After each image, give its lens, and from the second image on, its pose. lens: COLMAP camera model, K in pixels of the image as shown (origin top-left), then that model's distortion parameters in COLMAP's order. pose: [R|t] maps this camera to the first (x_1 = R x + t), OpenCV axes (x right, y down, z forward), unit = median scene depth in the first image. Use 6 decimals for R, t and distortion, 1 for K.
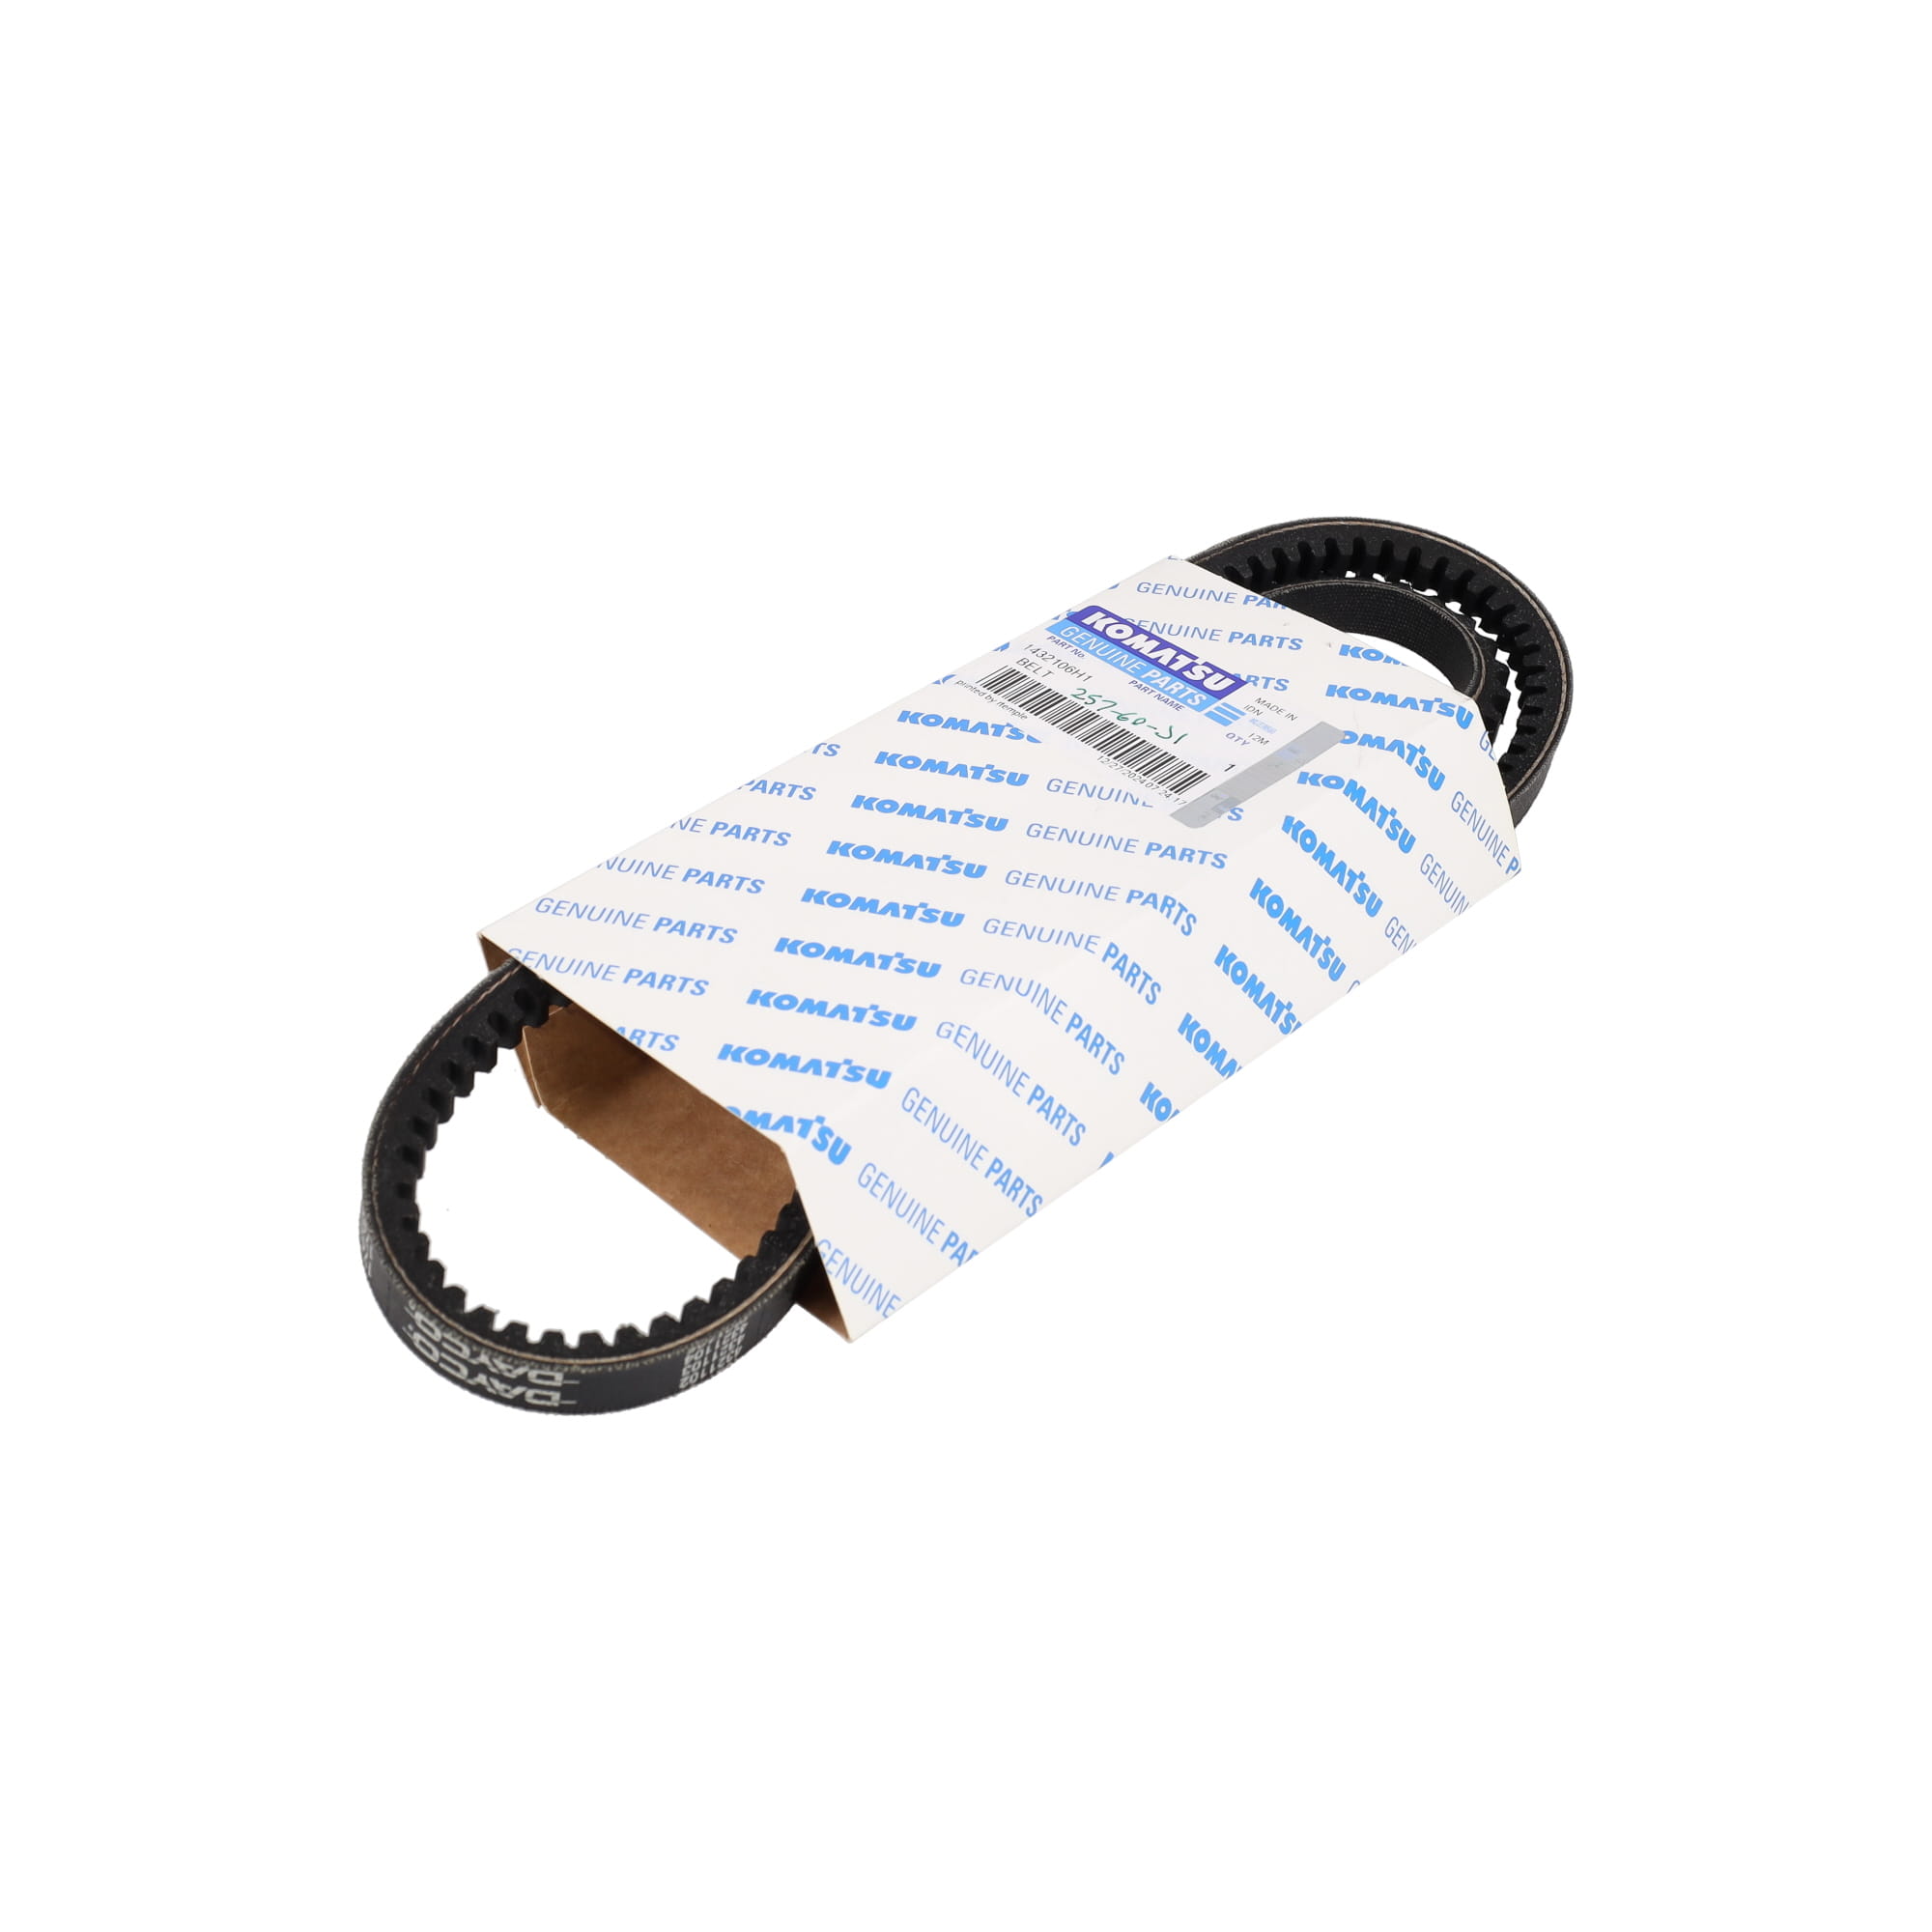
lens RADIAL K [[2893.1, 0, 970.8], [0, 2893.1, 967.4], [0, 0, 1]] dist [0.004191, 0.000000]
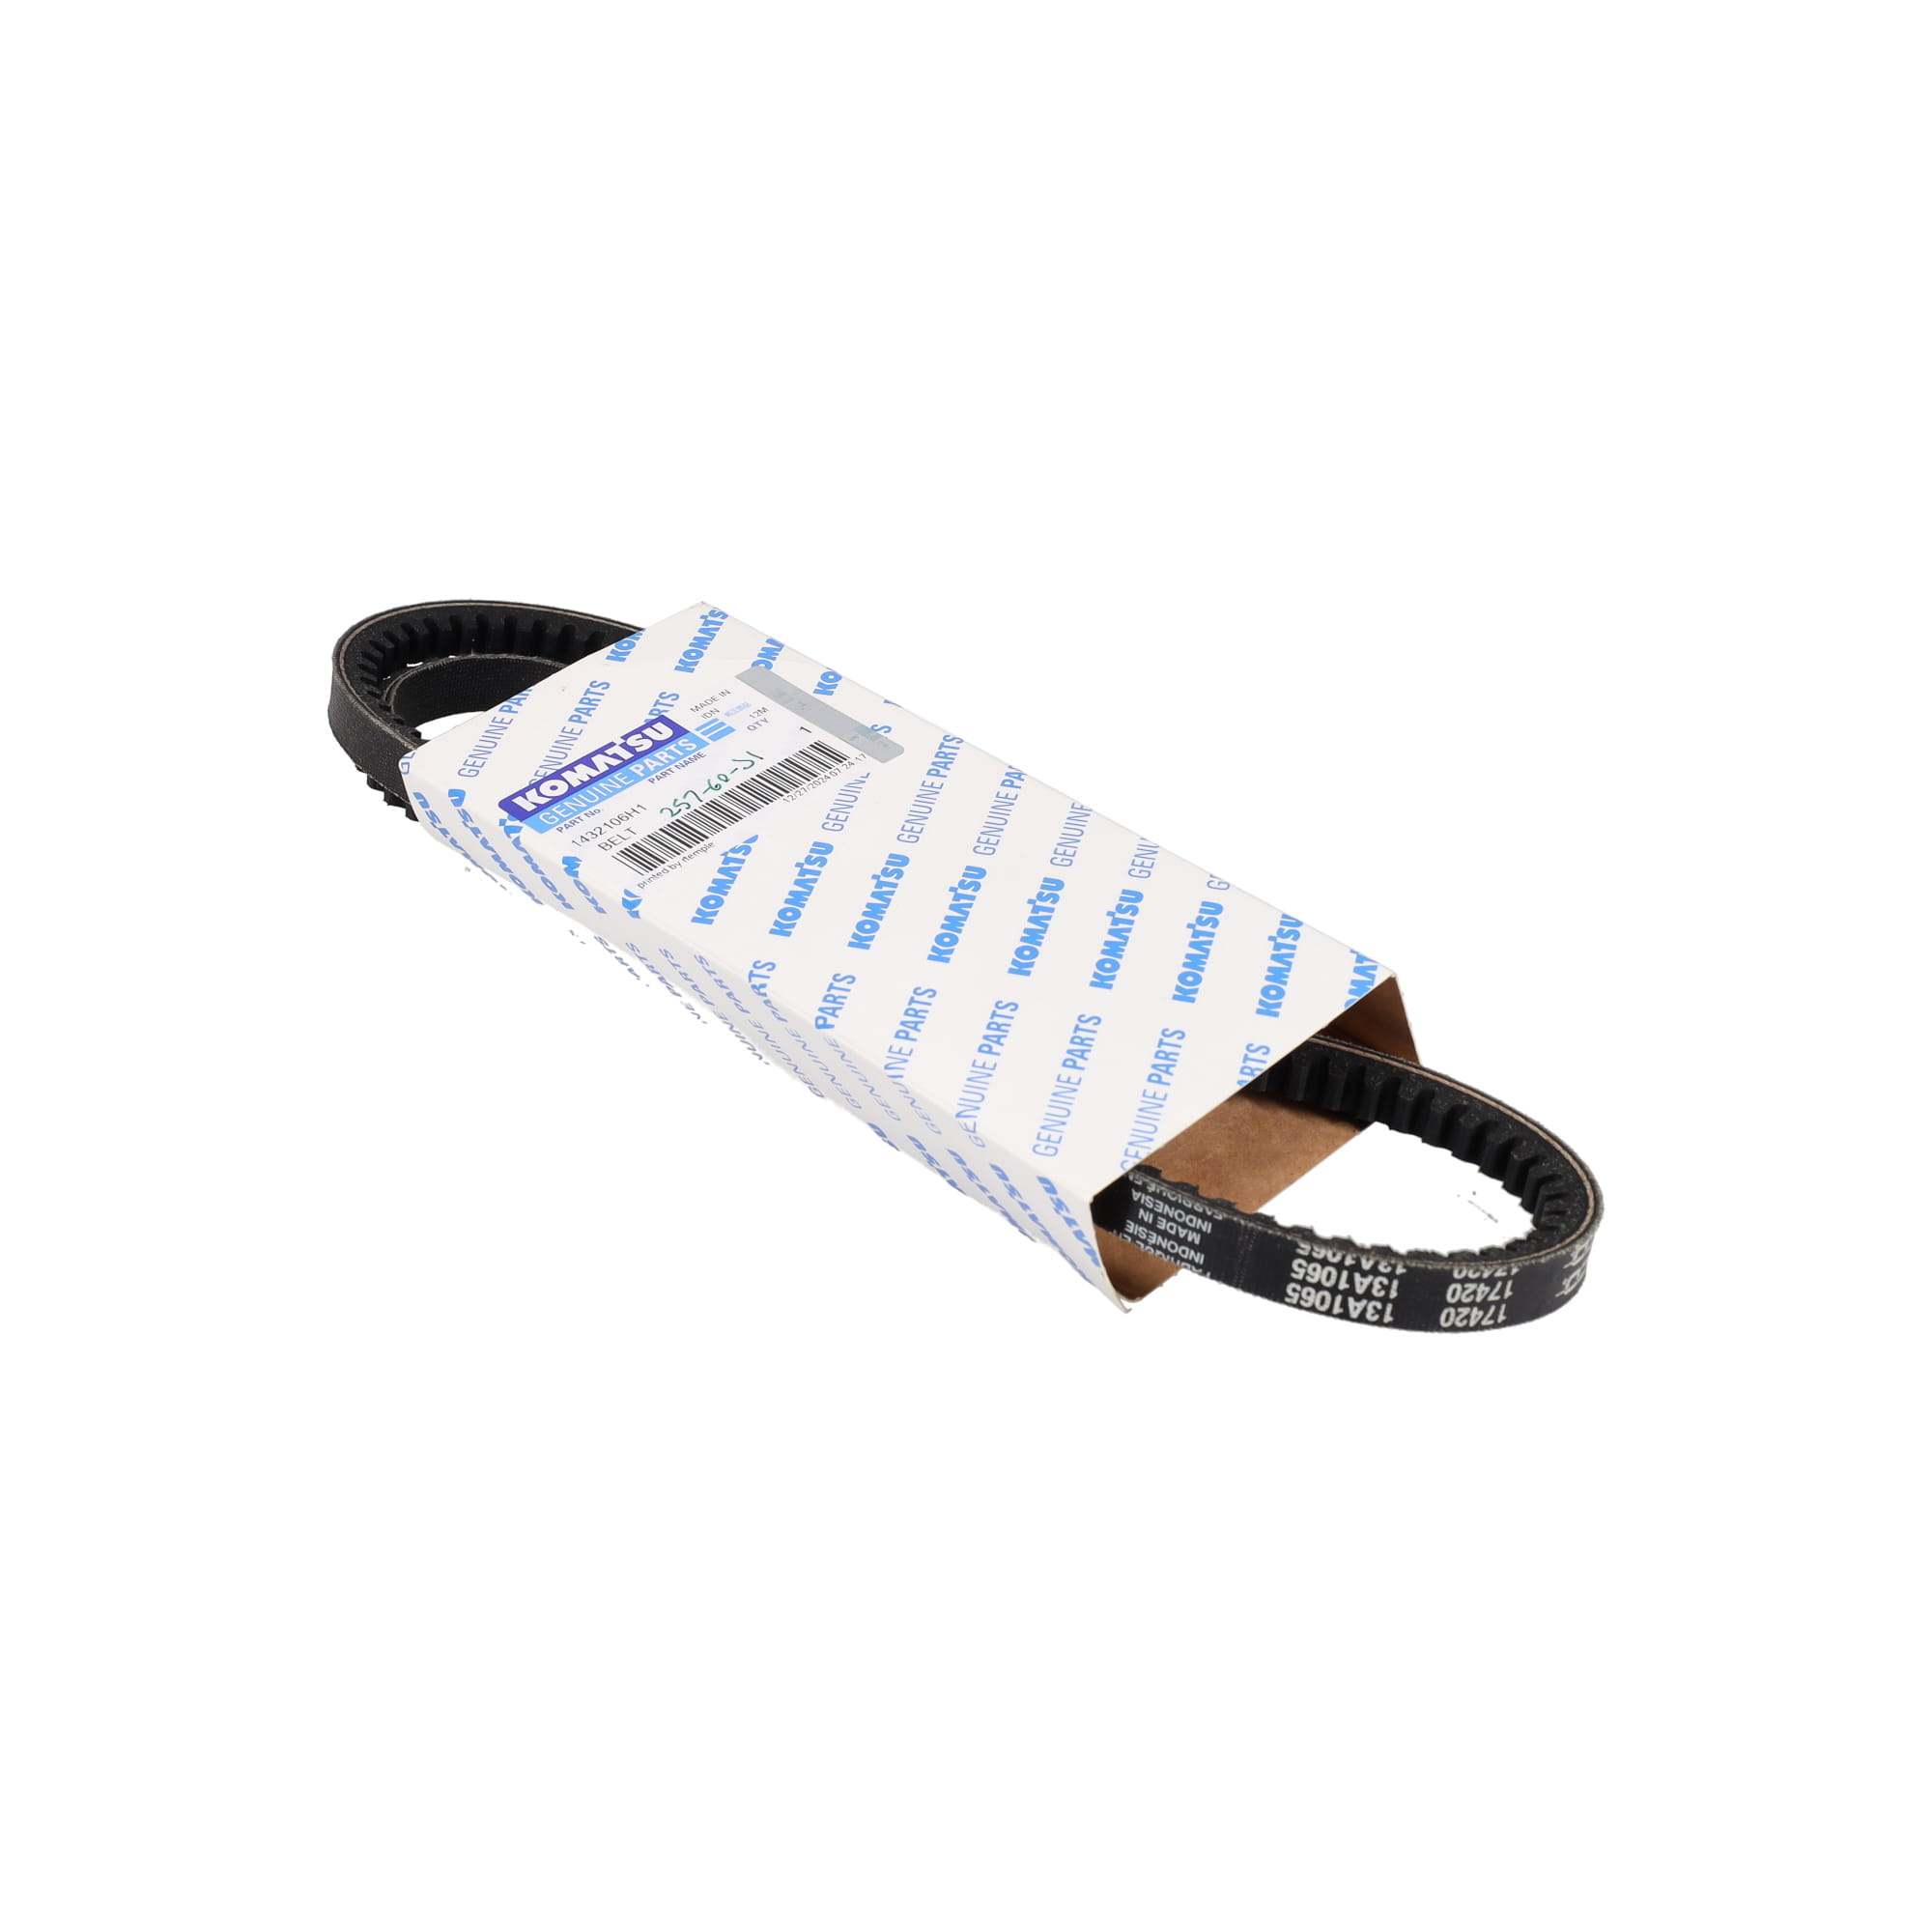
lens RADIAL K [[2893.1, 0, 943.6], [0, 2893.1, 943.7], [0, 0, 1]] dist [0.004191, 0.000000]
pose [[-0.013342, -0.614810, 0.788562, -0.767893], [0.633004, 0.605289, 0.482630, -0.485430], [-0.774033, 0.505603, 0.381101, 0.588923]]
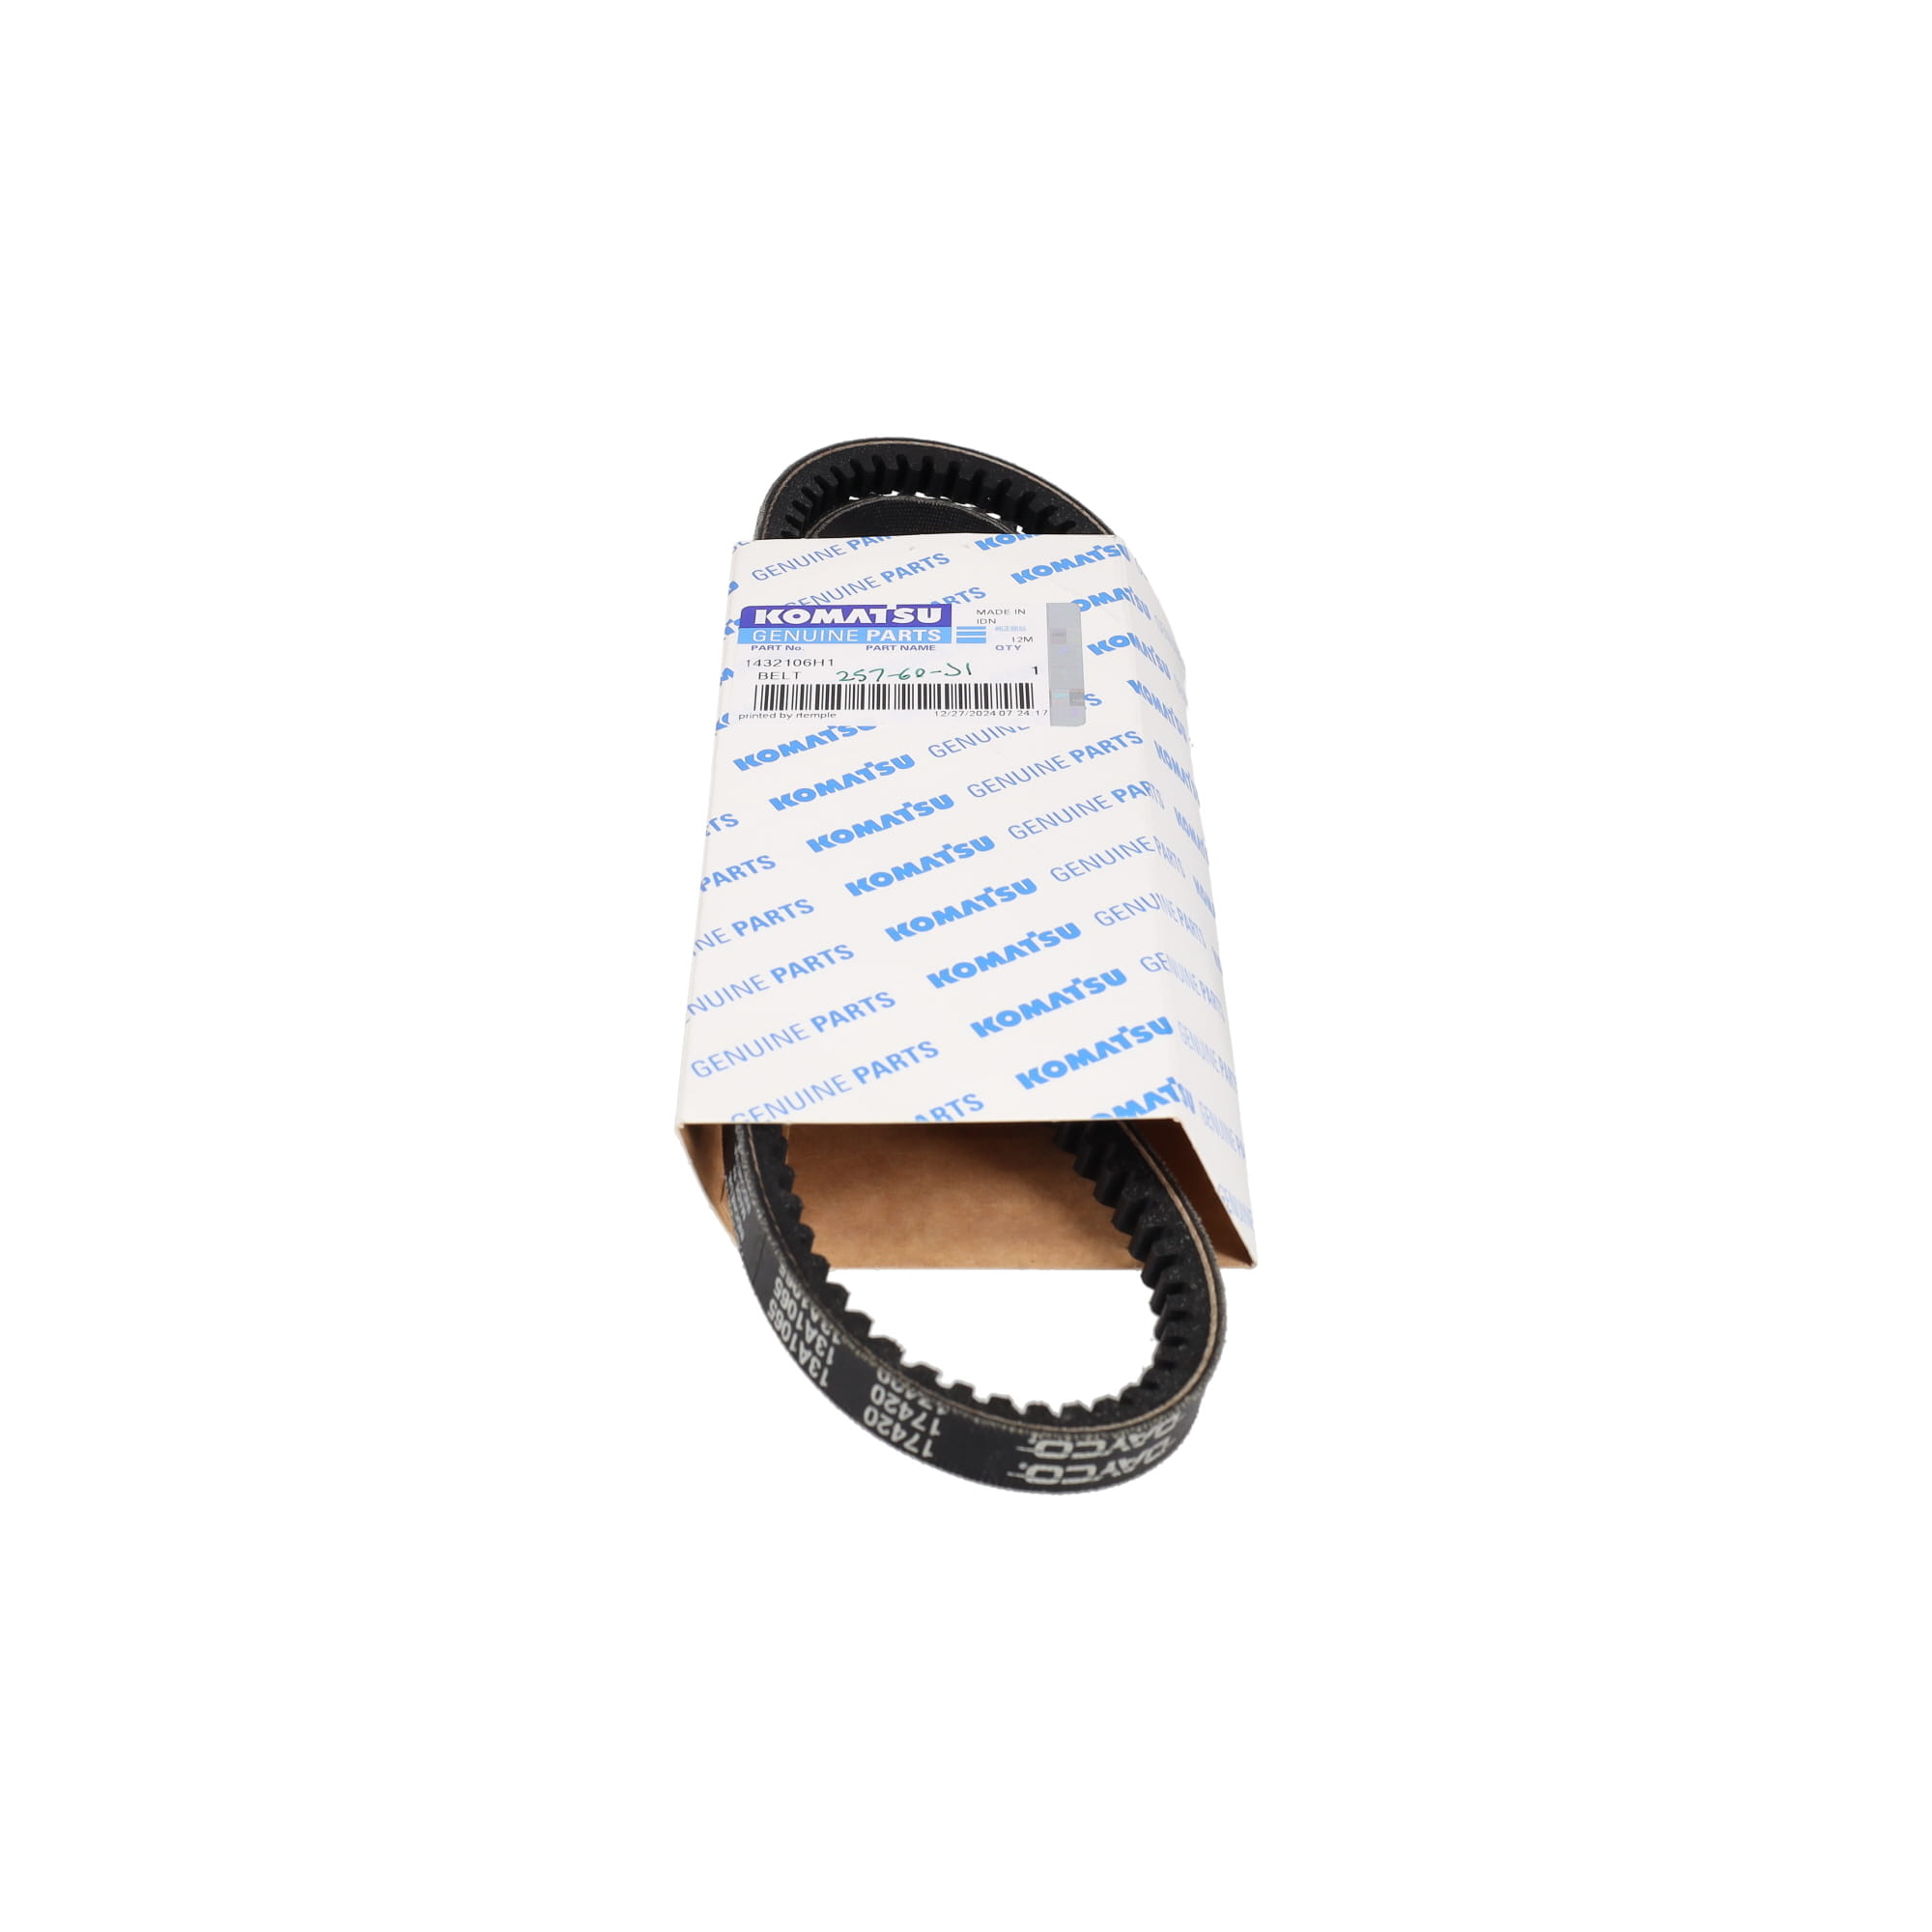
lens RADIAL K [[2893.1, 0, 963.0], [0, 2893.1, 1015.3], [0, 0, 1]] dist [0.004191, 0.000000]
pose [[0.699853, -0.457704, 0.548373, -0.539289], [0.450591, 0.878590, 0.158263, -0.133084], [-0.554233, 0.136331, 0.821121, 0.180040]]
